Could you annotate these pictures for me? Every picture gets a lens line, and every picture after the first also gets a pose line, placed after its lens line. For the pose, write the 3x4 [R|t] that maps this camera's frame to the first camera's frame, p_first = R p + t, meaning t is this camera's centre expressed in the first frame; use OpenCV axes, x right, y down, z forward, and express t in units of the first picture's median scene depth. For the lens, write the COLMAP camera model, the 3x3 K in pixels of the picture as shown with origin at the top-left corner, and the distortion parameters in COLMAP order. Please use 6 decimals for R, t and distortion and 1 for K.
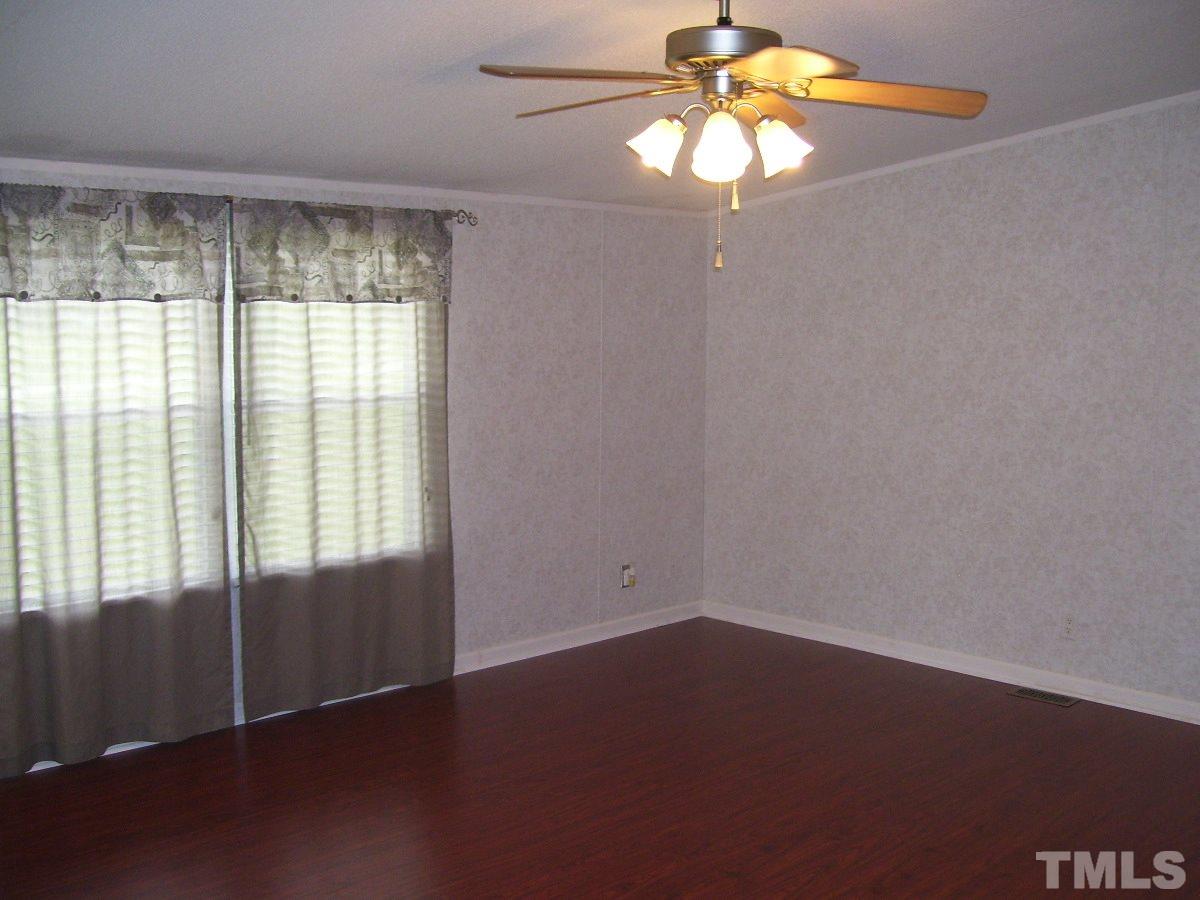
lens RADIAL K [[1307.5, 0, 605.9], [0, 1307.5, 448.9], [0, 0, 1]] dist [-0.128452, 0.000000]
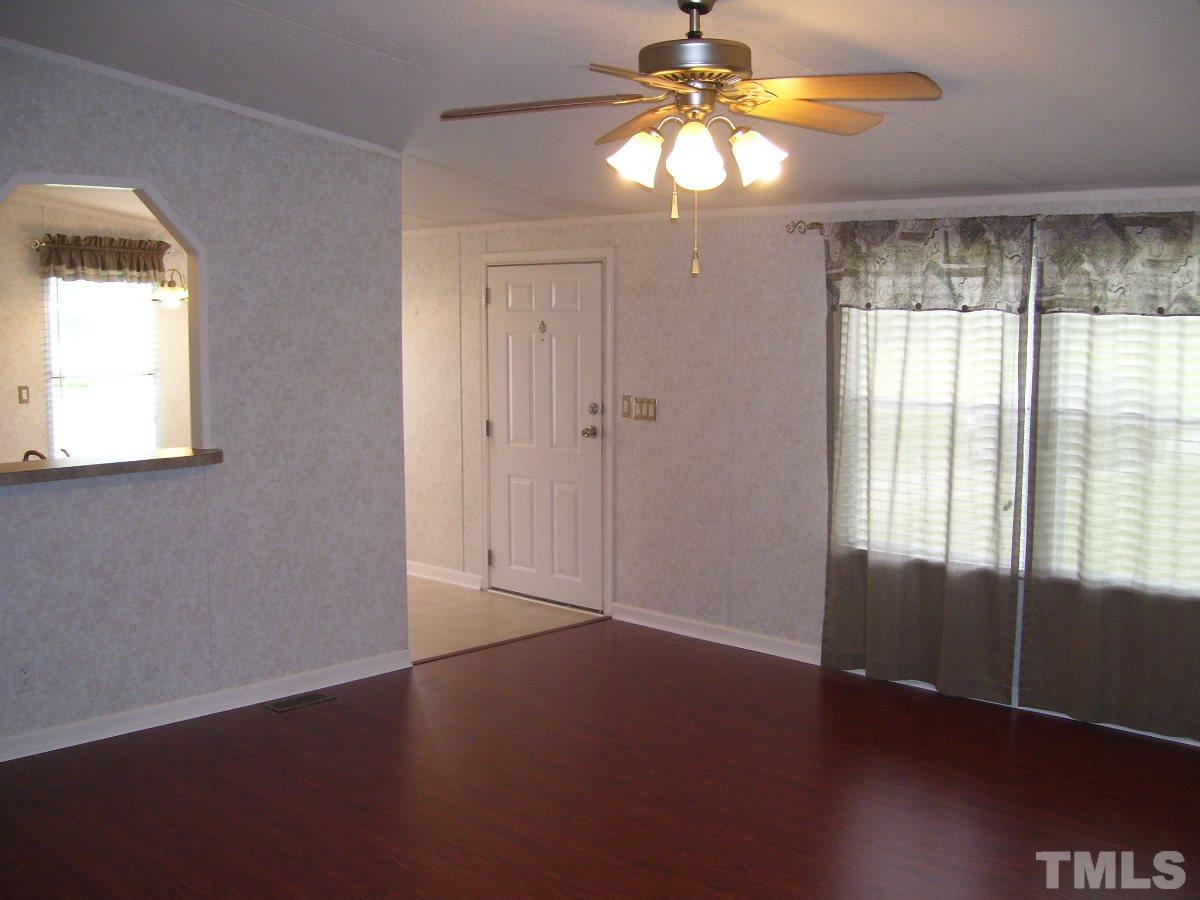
lens RADIAL K [[1307.5, 0, 600.0], [0, 1307.5, 453.5], [0, 0, 1]] dist [-0.128452, 0.000000]
pose [[0.039643, 0.099445, -0.994253, 0.755106], [-0.114940, 0.988884, 0.094325, -0.056818], [0.992581, 0.110540, 0.050633, 0.589282]]
